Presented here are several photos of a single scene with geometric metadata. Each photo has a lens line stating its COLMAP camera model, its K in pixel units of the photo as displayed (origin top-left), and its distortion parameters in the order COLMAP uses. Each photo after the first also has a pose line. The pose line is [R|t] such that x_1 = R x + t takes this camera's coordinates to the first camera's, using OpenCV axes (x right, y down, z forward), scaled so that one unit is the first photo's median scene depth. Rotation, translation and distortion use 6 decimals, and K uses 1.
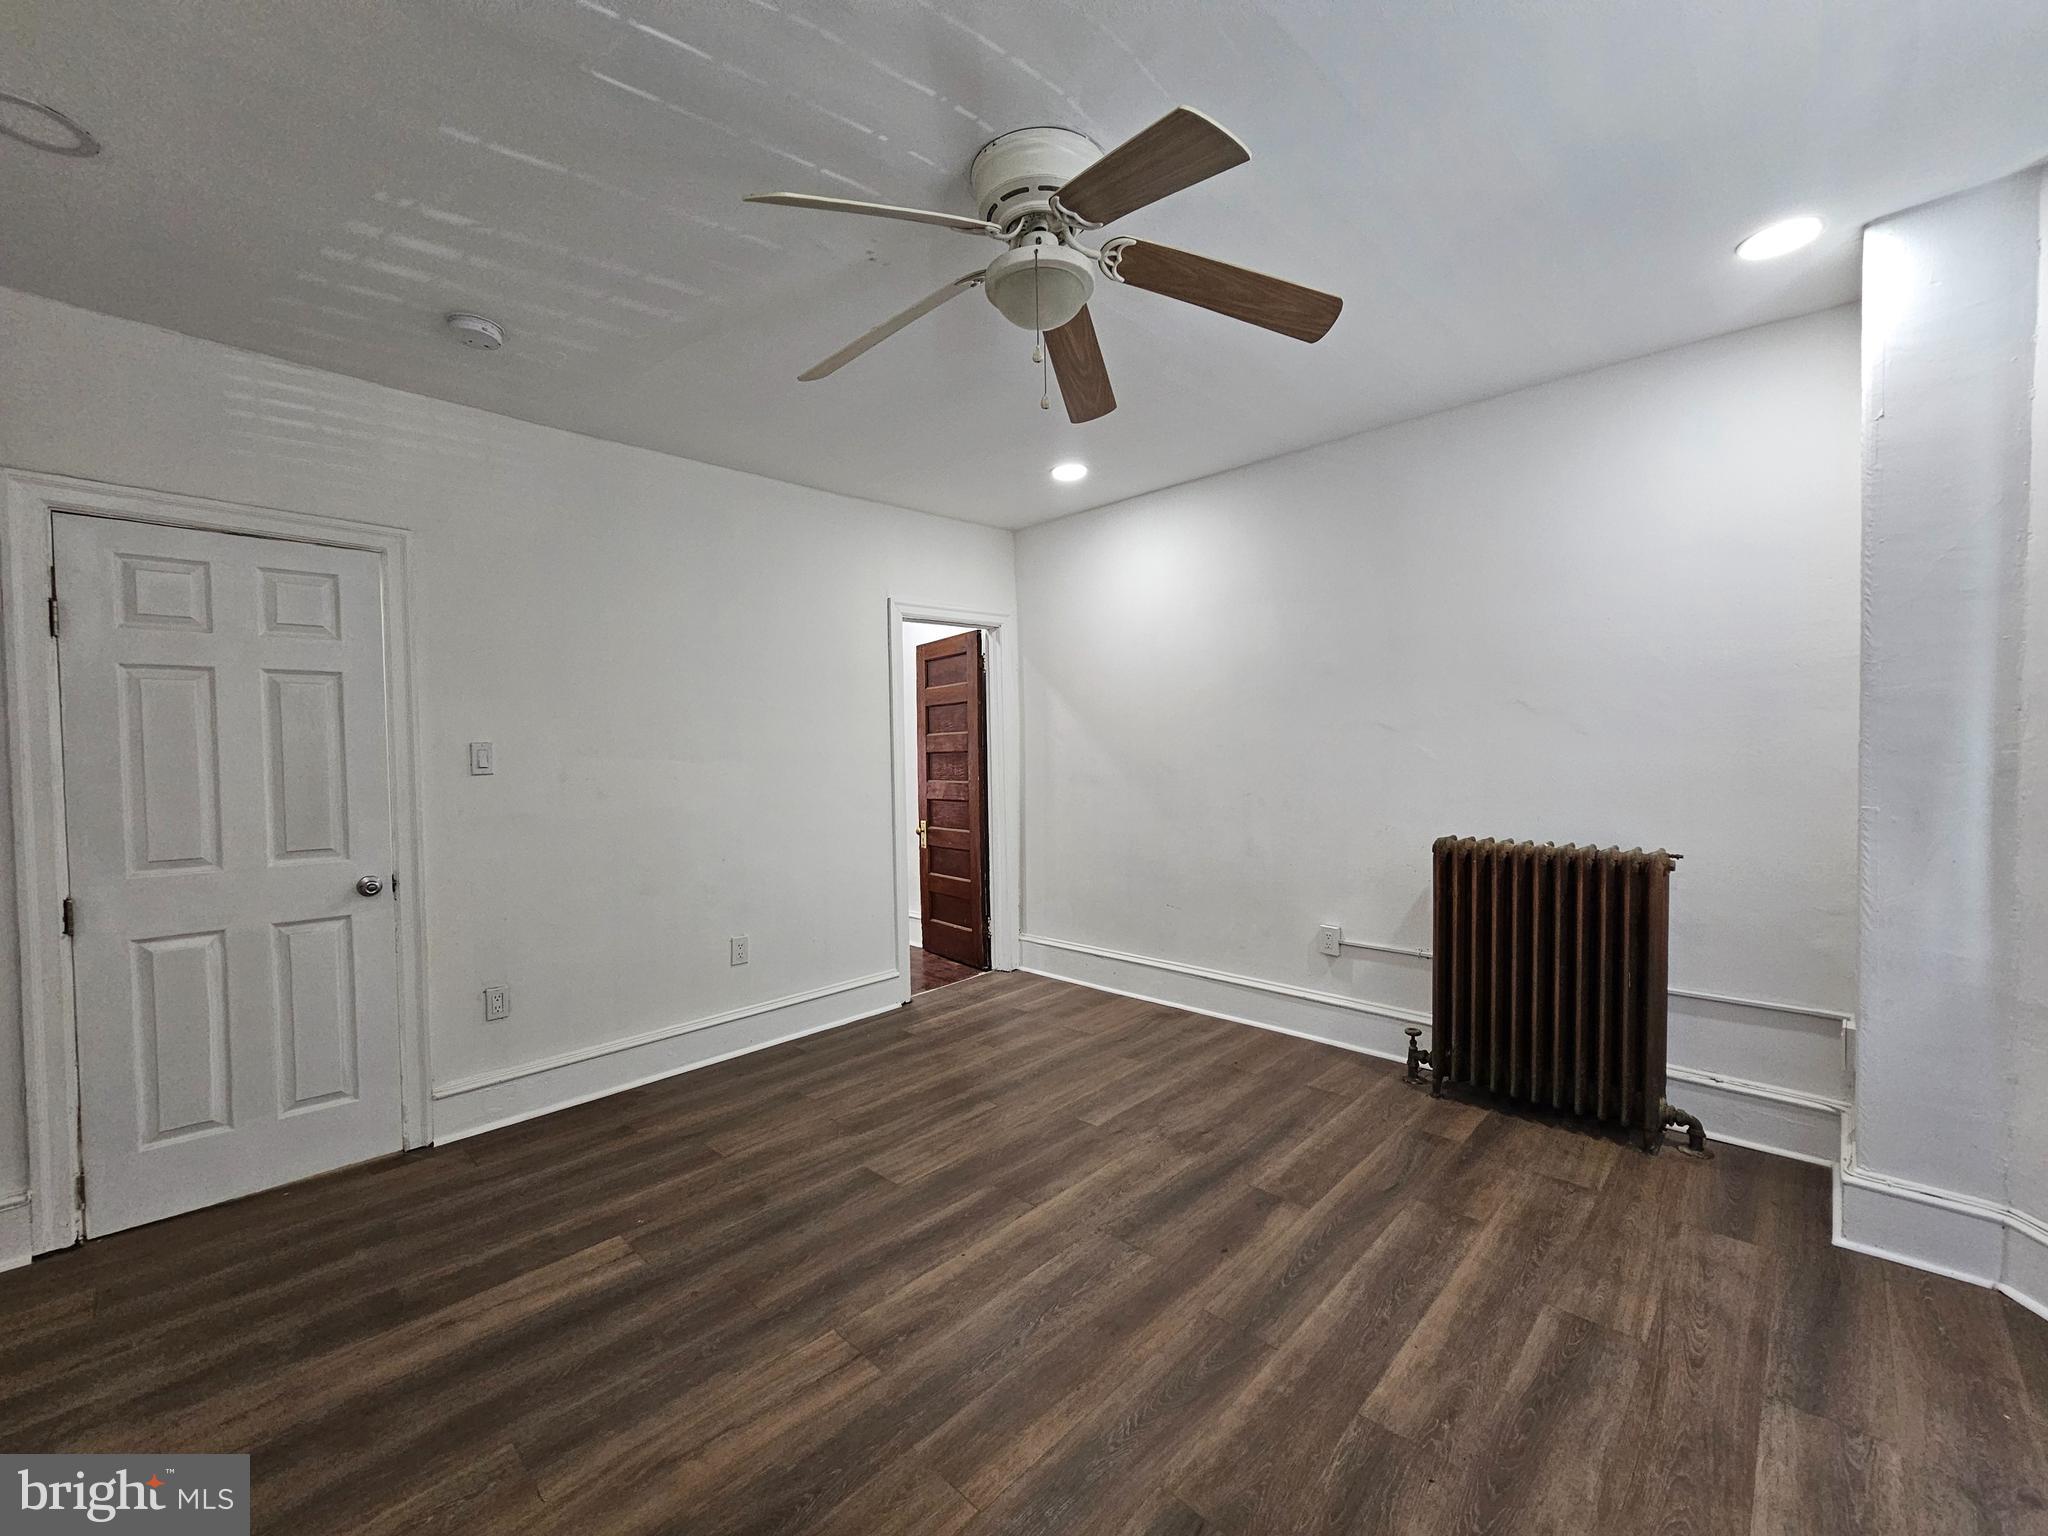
lens RADIAL K [[839.6, 0, 1014.4], [0, 839.6, 771.3], [0, 0, 1]] dist [0.003240, 0.000328]
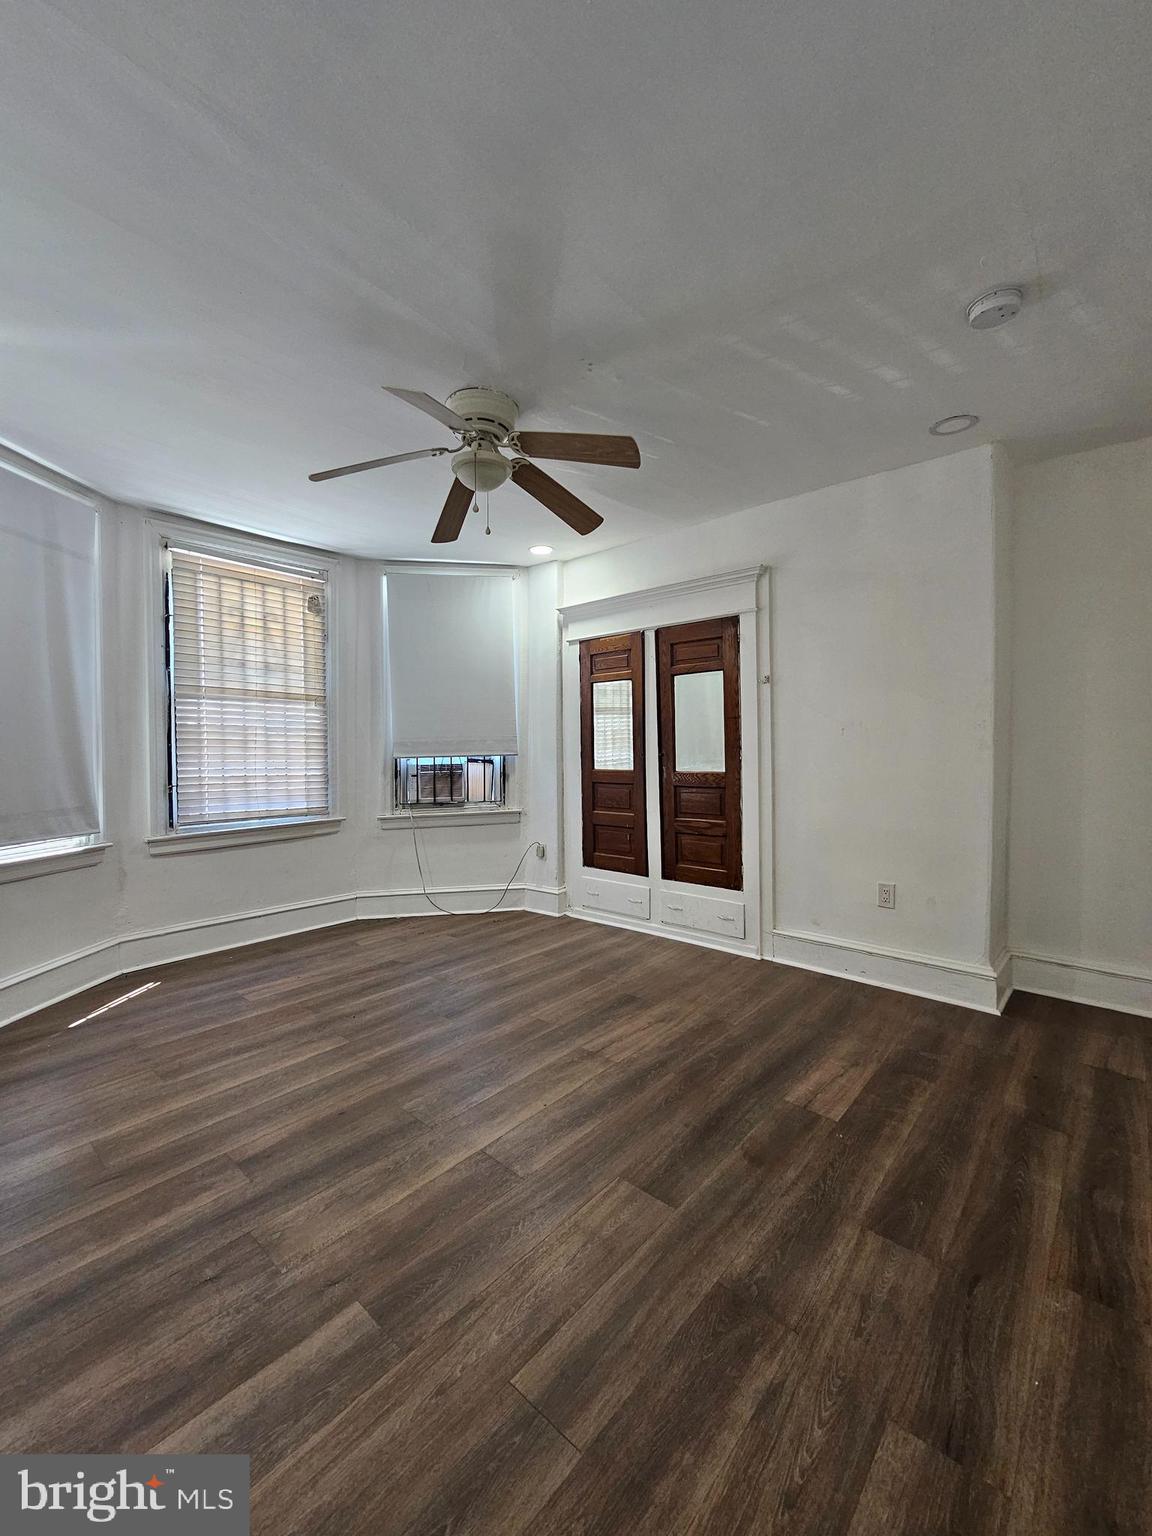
lens RADIAL K [[629.7, 0, 574.4], [0, 629.7, 762.5], [0, 0, 1]] dist [0.003240, 0.000328]
pose [[-0.998517, 0.022997, -0.049347, -0.061969], [0.020036, 0.998016, 0.059683, -0.014320], [0.050621, 0.058606, -0.996997, 1.729578]]
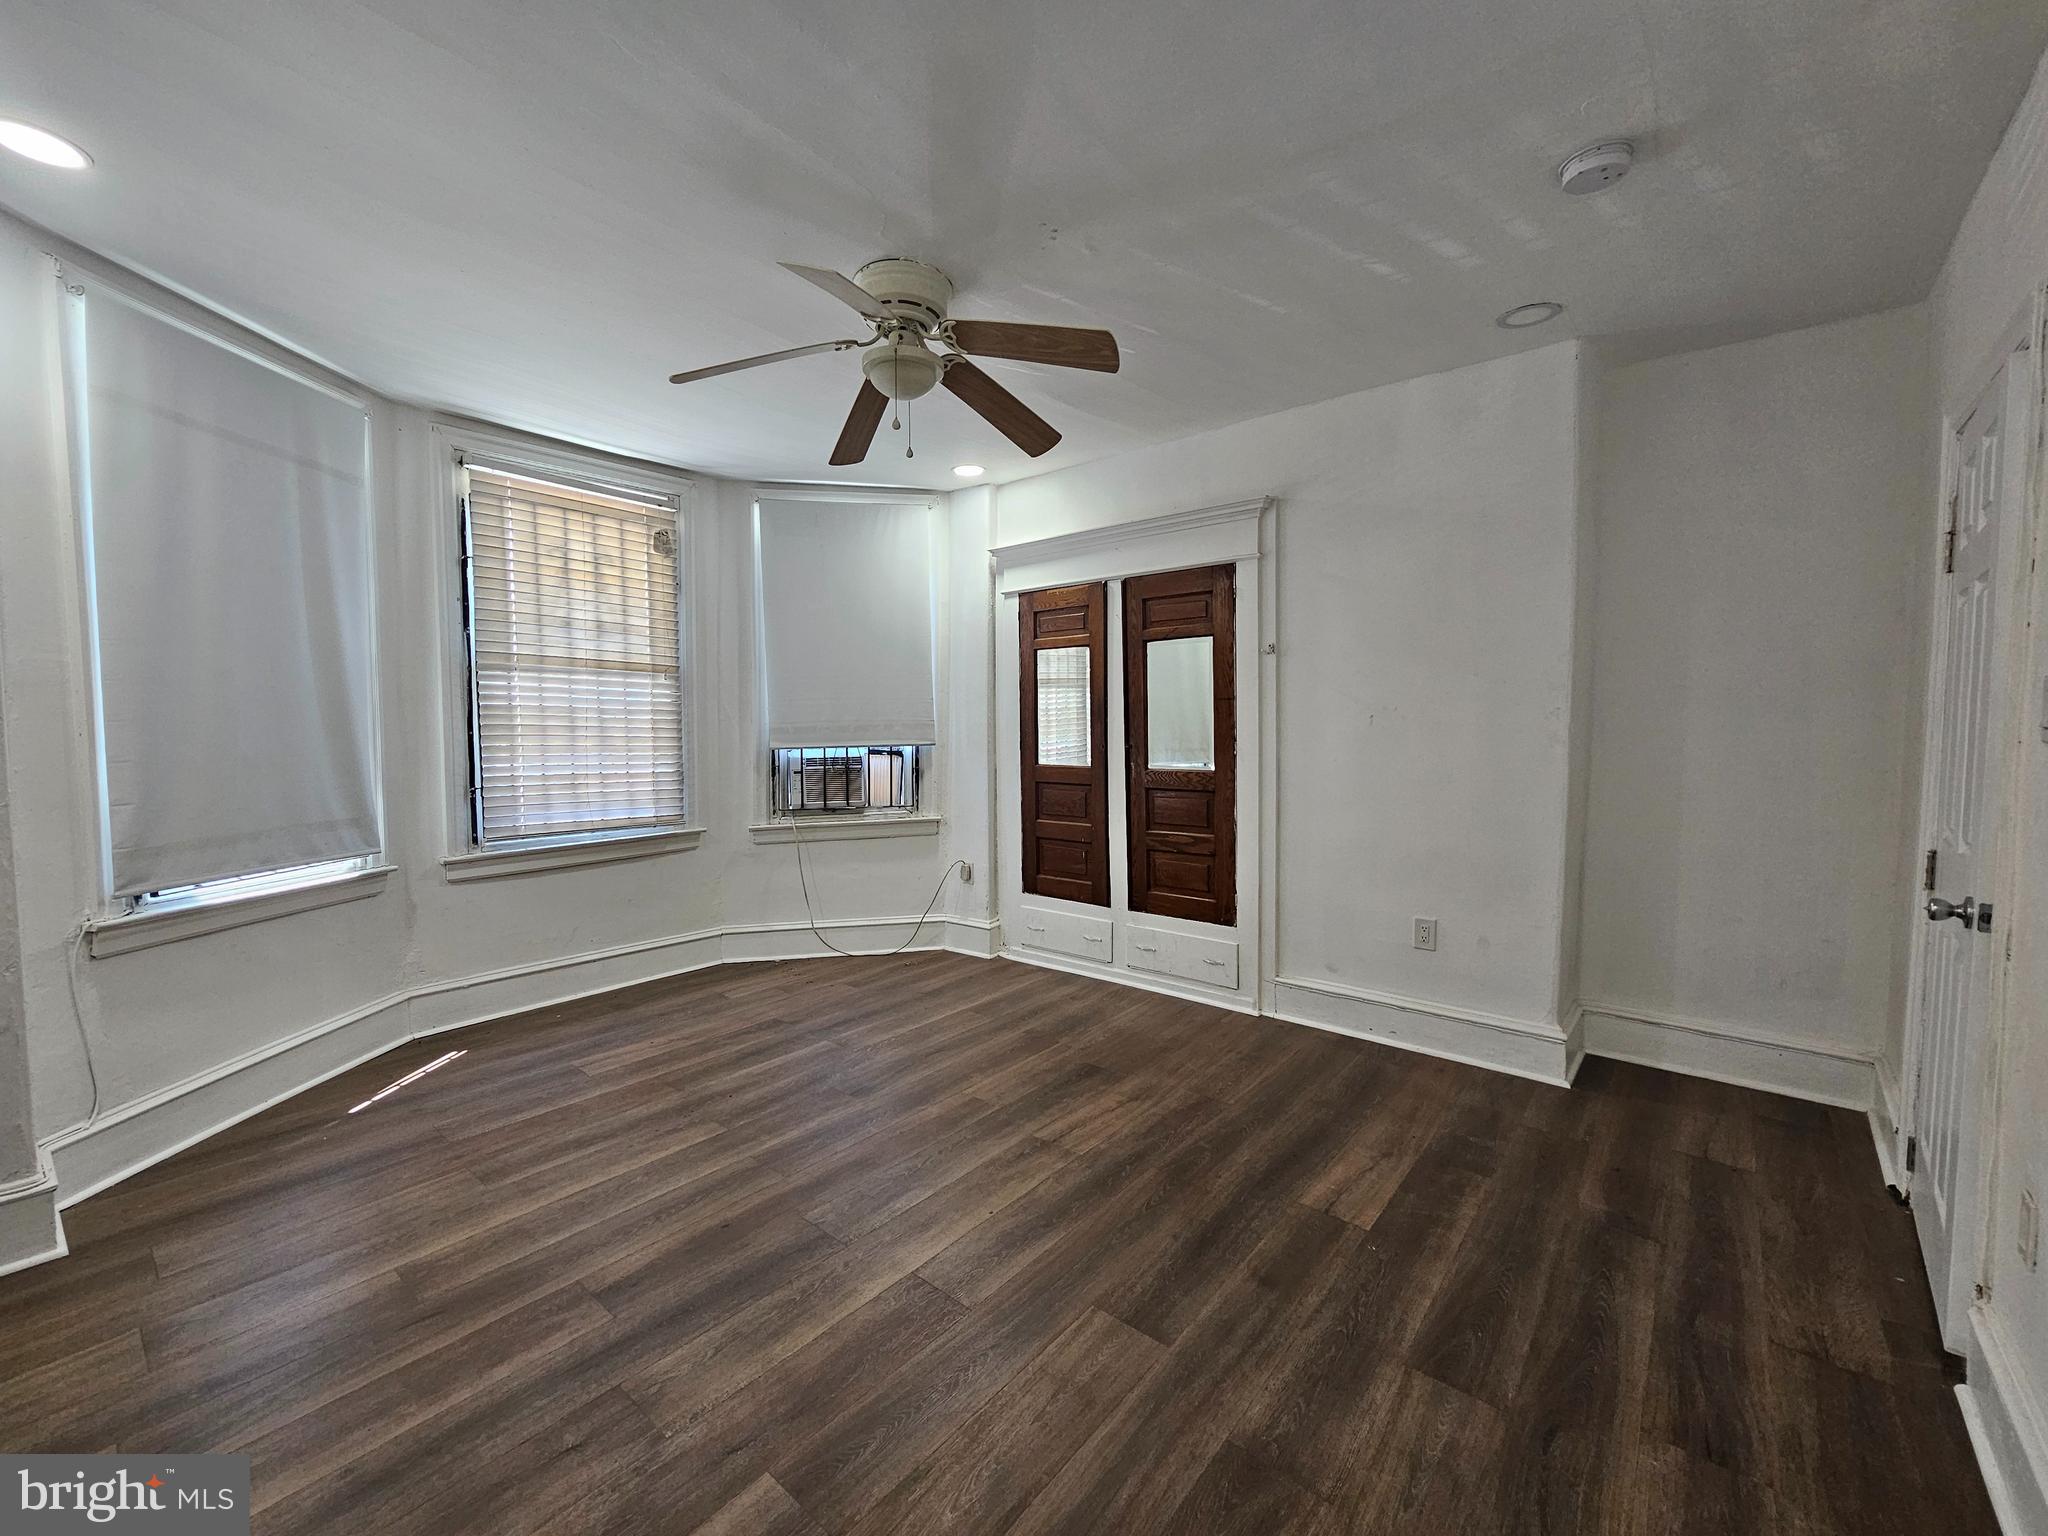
lens RADIAL K [[839.6, 0, 1014.4], [0, 839.6, 771.3], [0, 0, 1]] dist [0.003240, 0.000328]
pose [[-0.997189, 0.023014, -0.071306, -0.025165], [0.016447, 0.995683, 0.091347, -0.038571], [0.073100, 0.089918, -0.993263, 1.733474]]
